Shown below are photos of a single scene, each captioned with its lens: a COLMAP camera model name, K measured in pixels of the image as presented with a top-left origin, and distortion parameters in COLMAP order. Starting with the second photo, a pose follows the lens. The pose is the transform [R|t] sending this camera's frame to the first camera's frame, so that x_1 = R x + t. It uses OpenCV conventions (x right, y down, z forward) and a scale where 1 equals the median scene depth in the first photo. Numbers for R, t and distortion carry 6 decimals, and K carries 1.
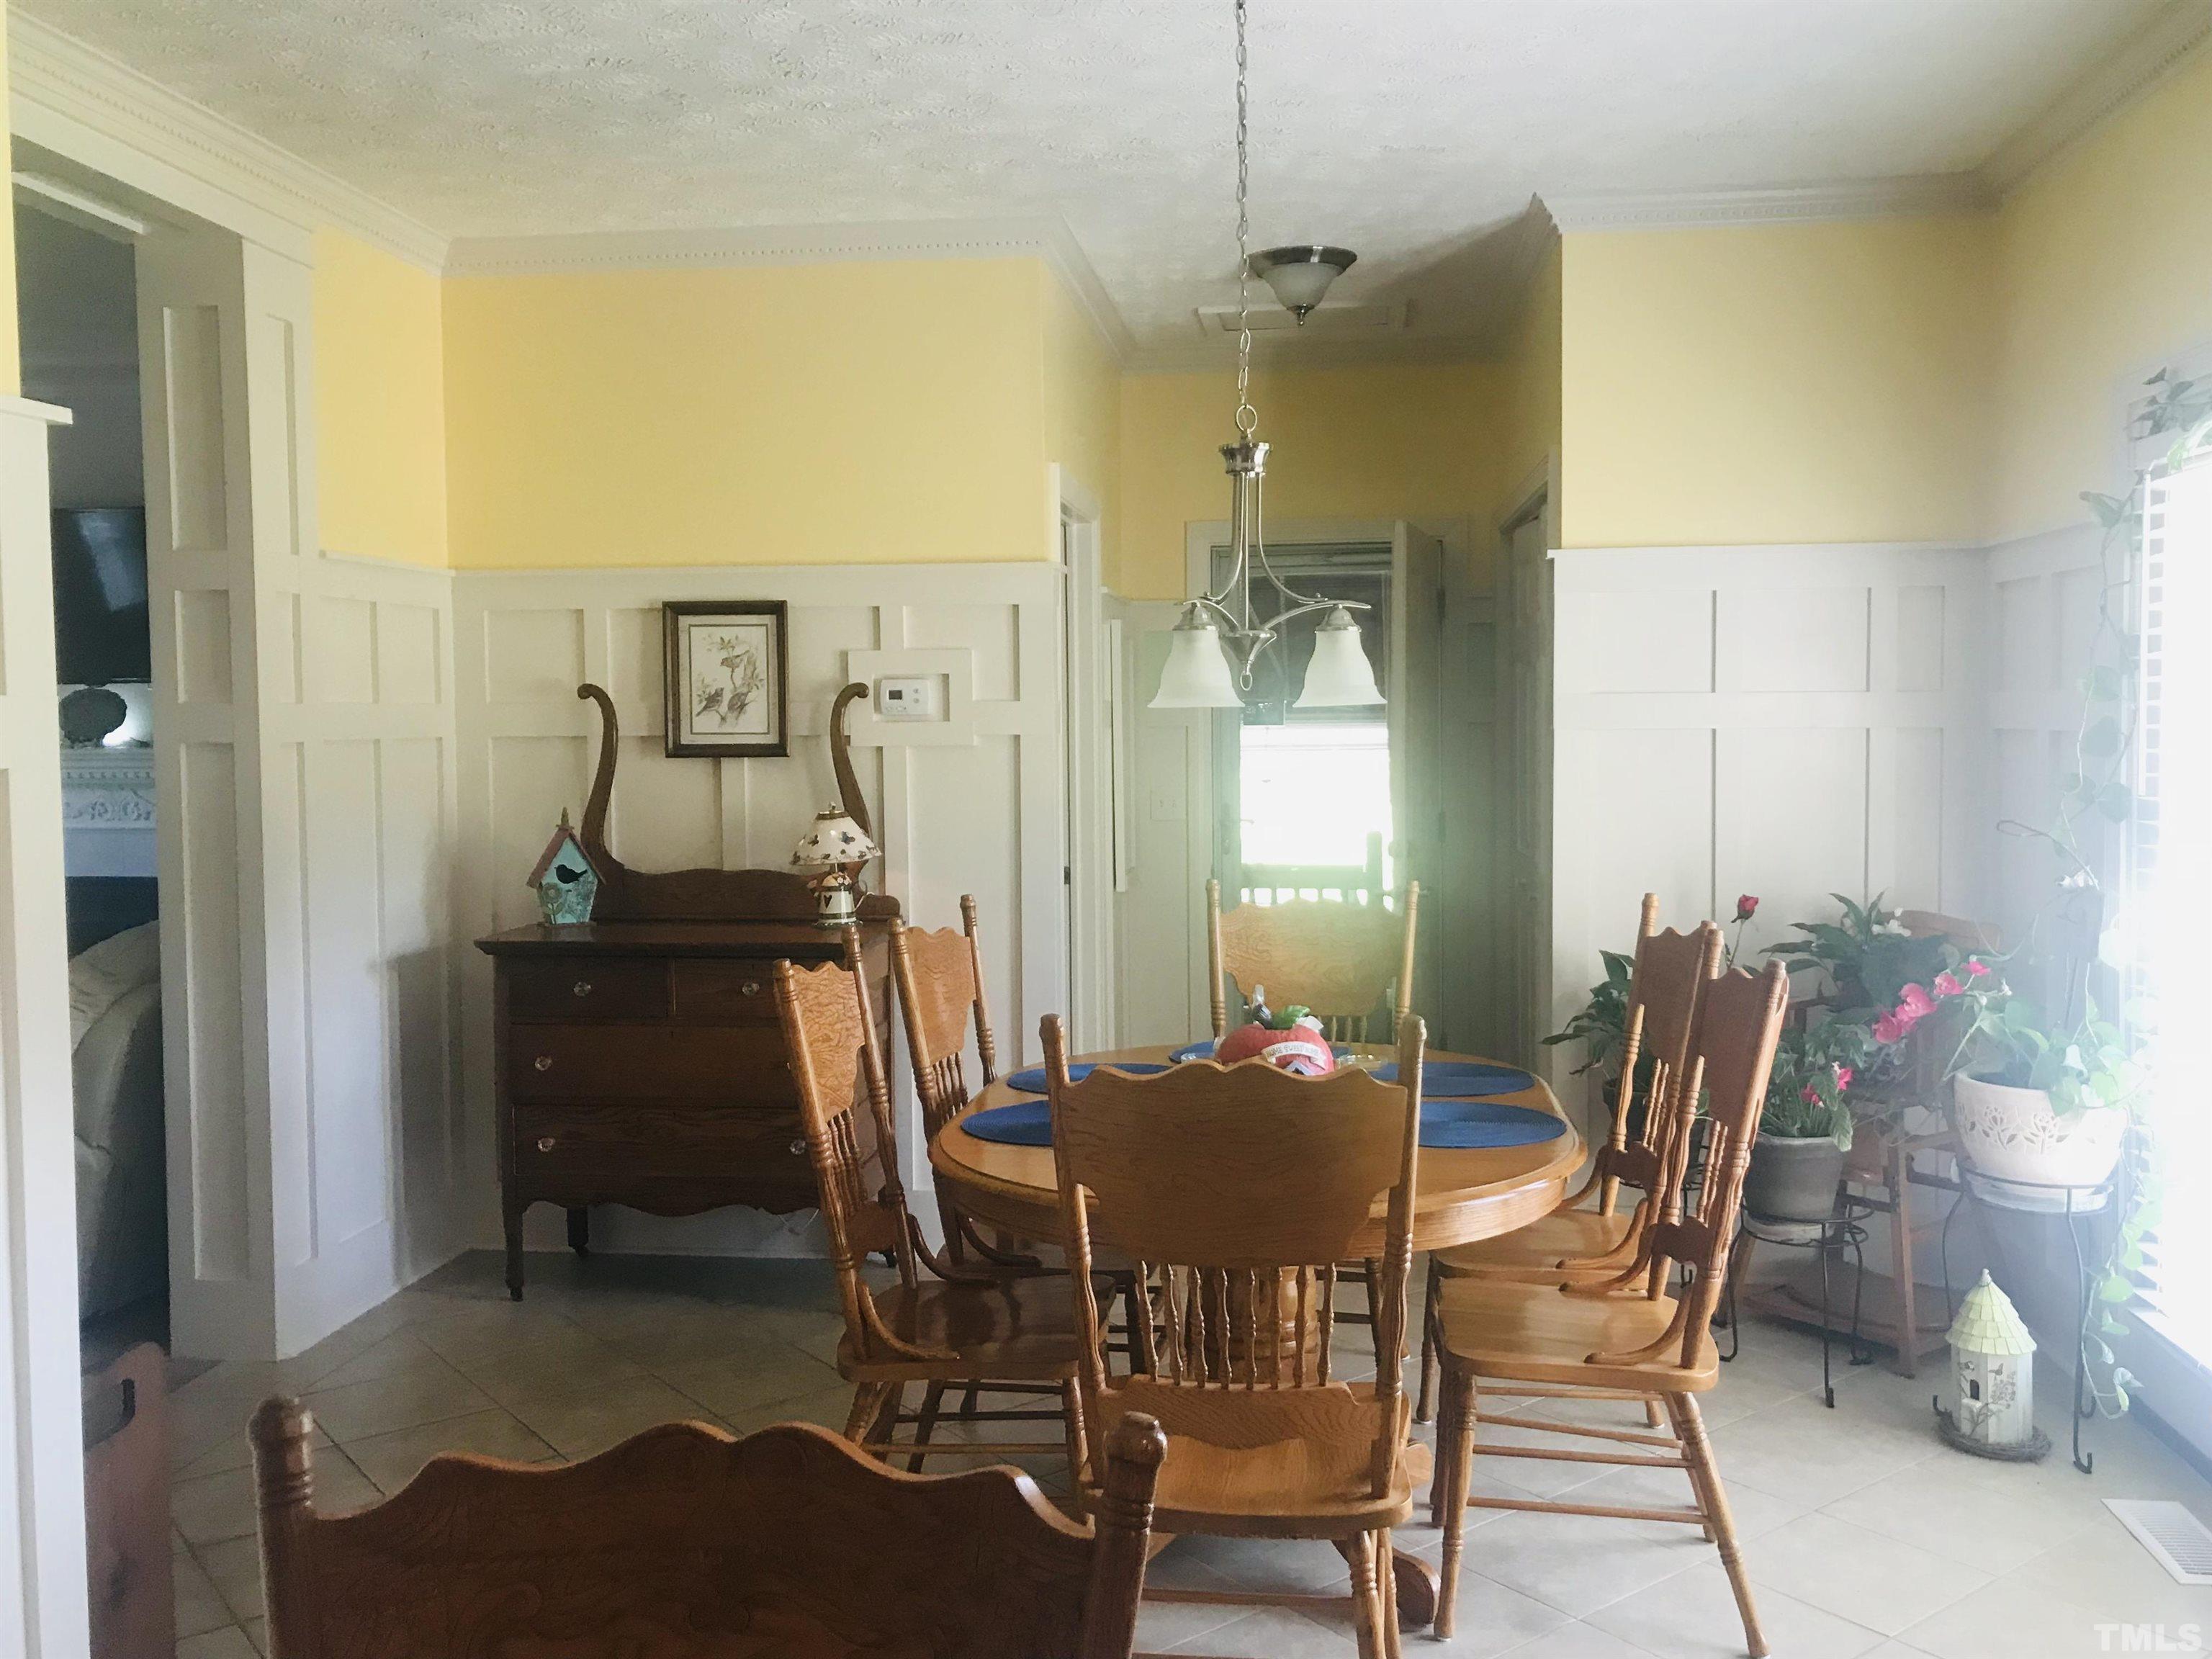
lens RADIAL K [[1871.1, 0, 1105.7], [0, 1871.1, 830.3], [0, 0, 1]] dist [0.034420, -0.050589]
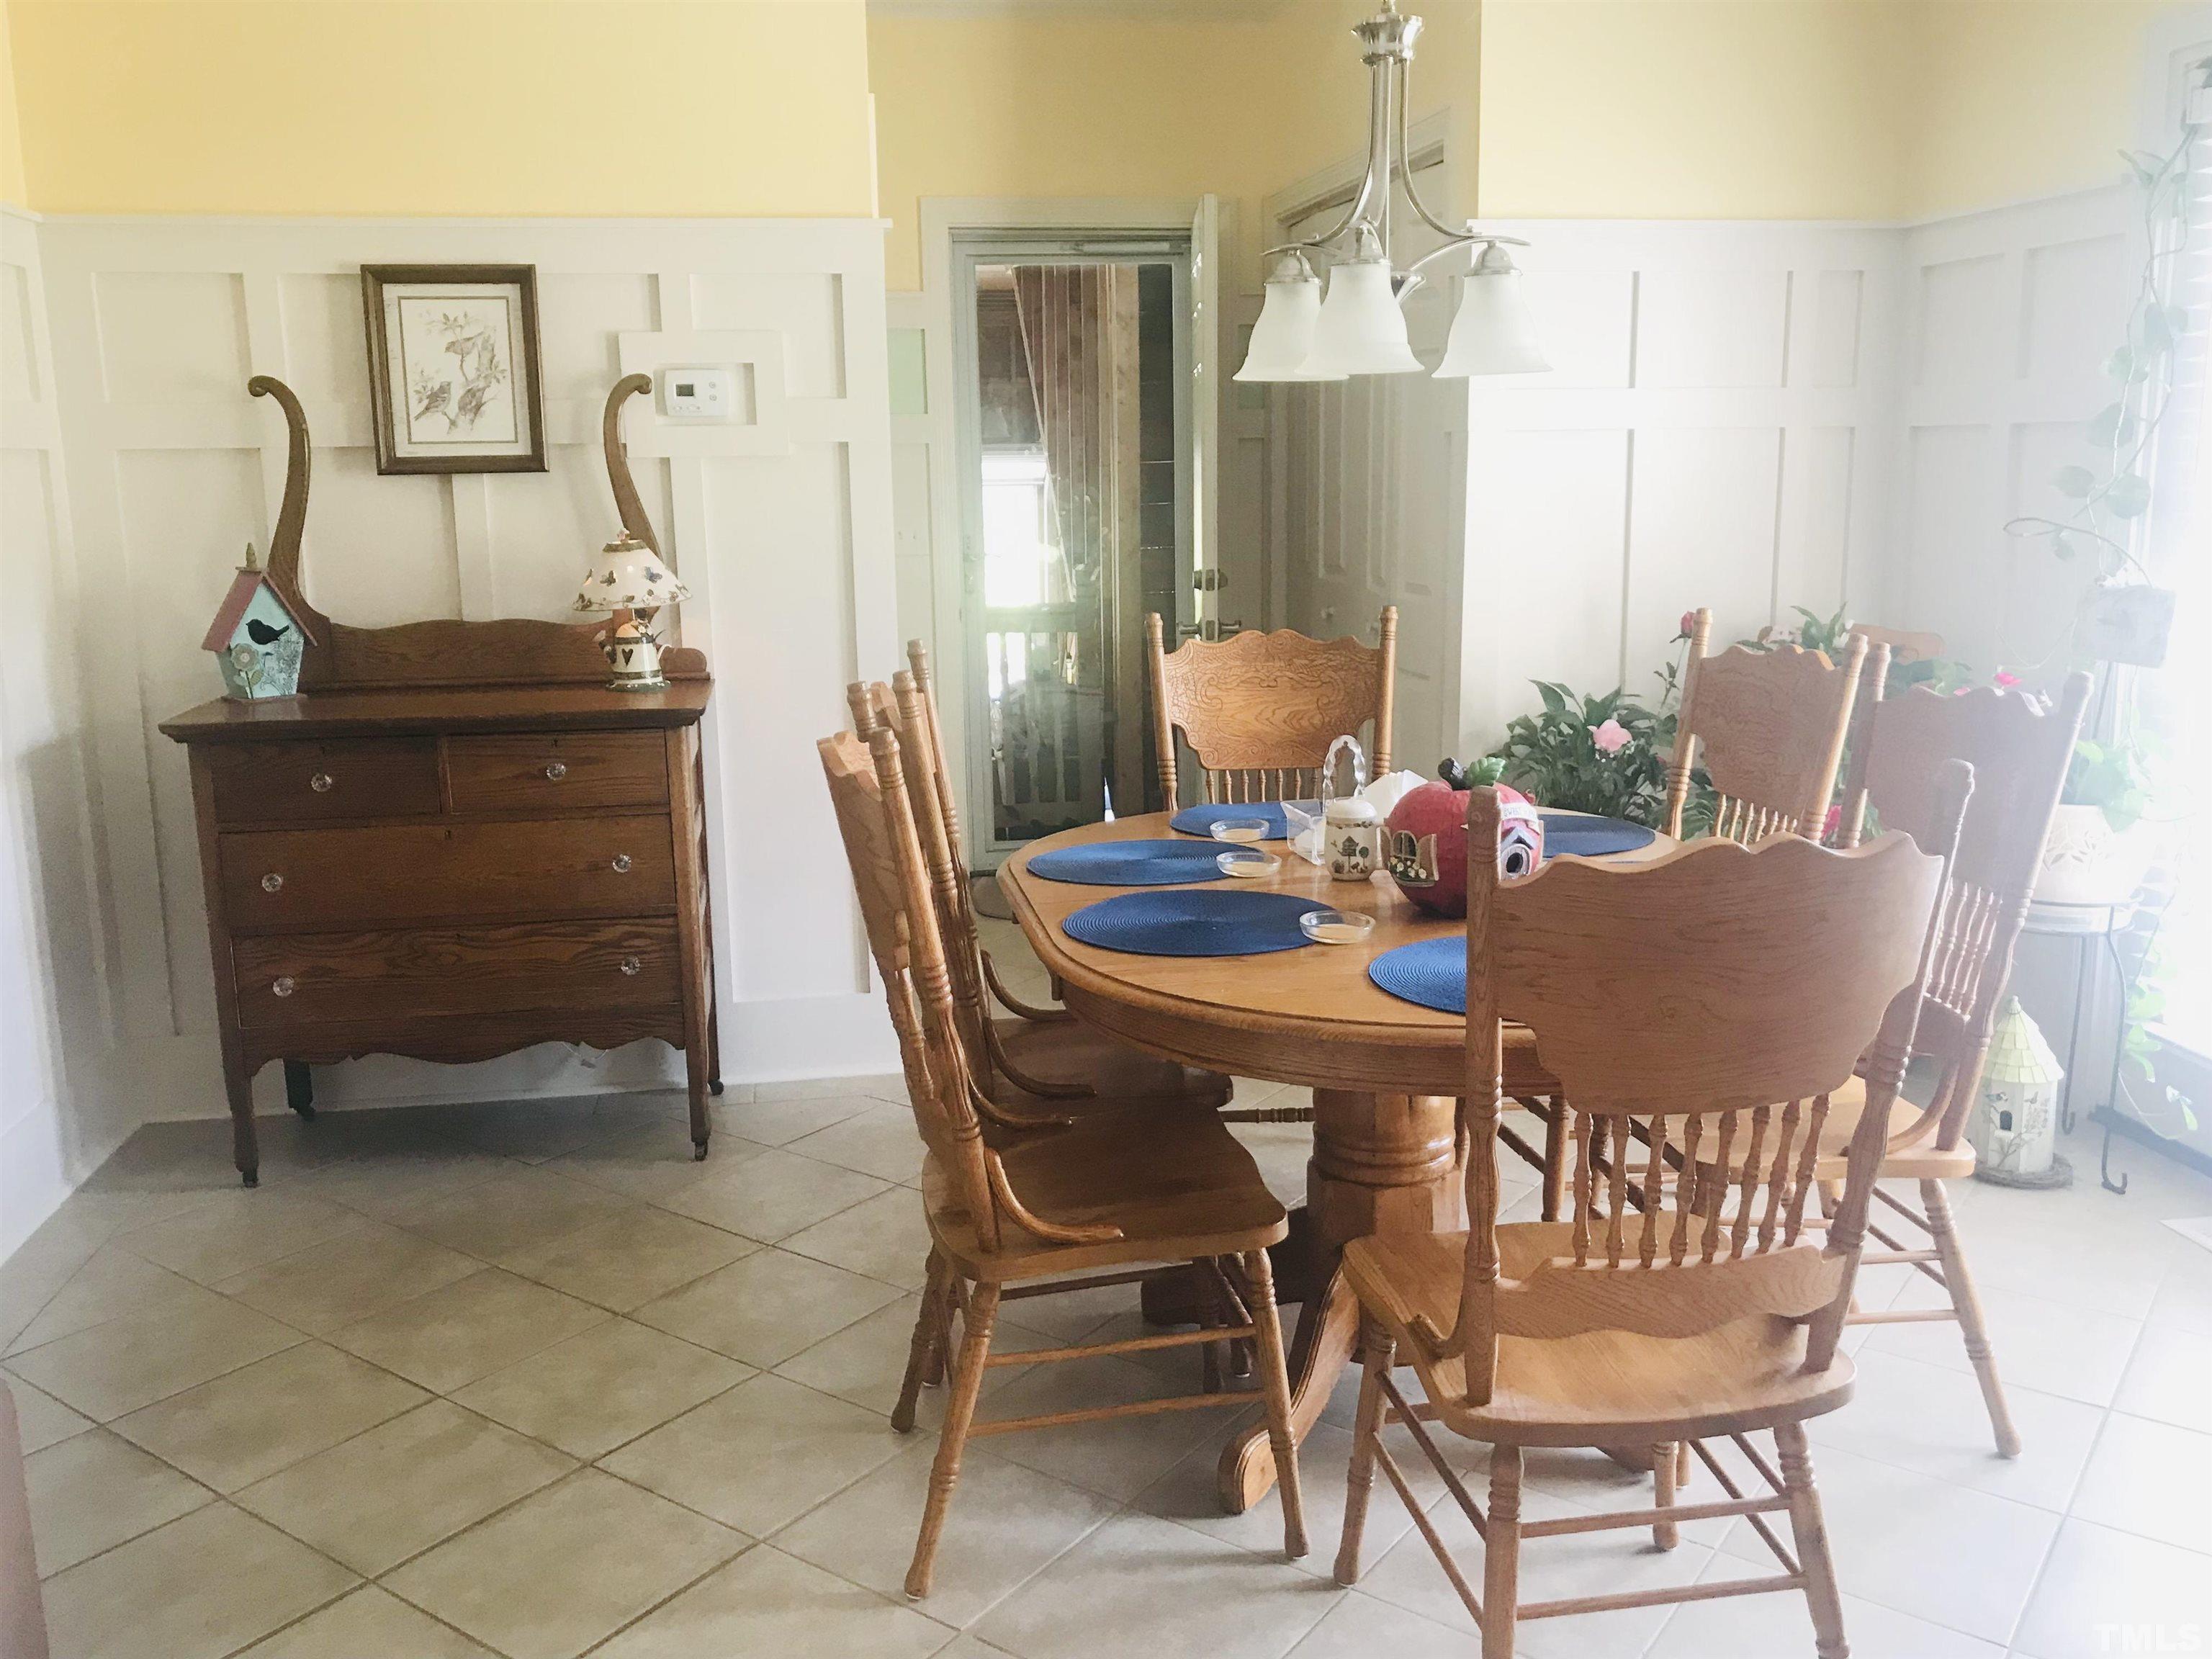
lens RADIAL K [[1871.1, 0, 1113.8], [0, 1871.1, 828.1], [0, 0, 1]] dist [0.034420, -0.050589]
pose [[0.960645, -0.060362, 0.271141, -0.168260], [0.024305, 0.990626, 0.134422, 0.008155], [-0.276713, -0.122542, 0.953107, 0.176510]]
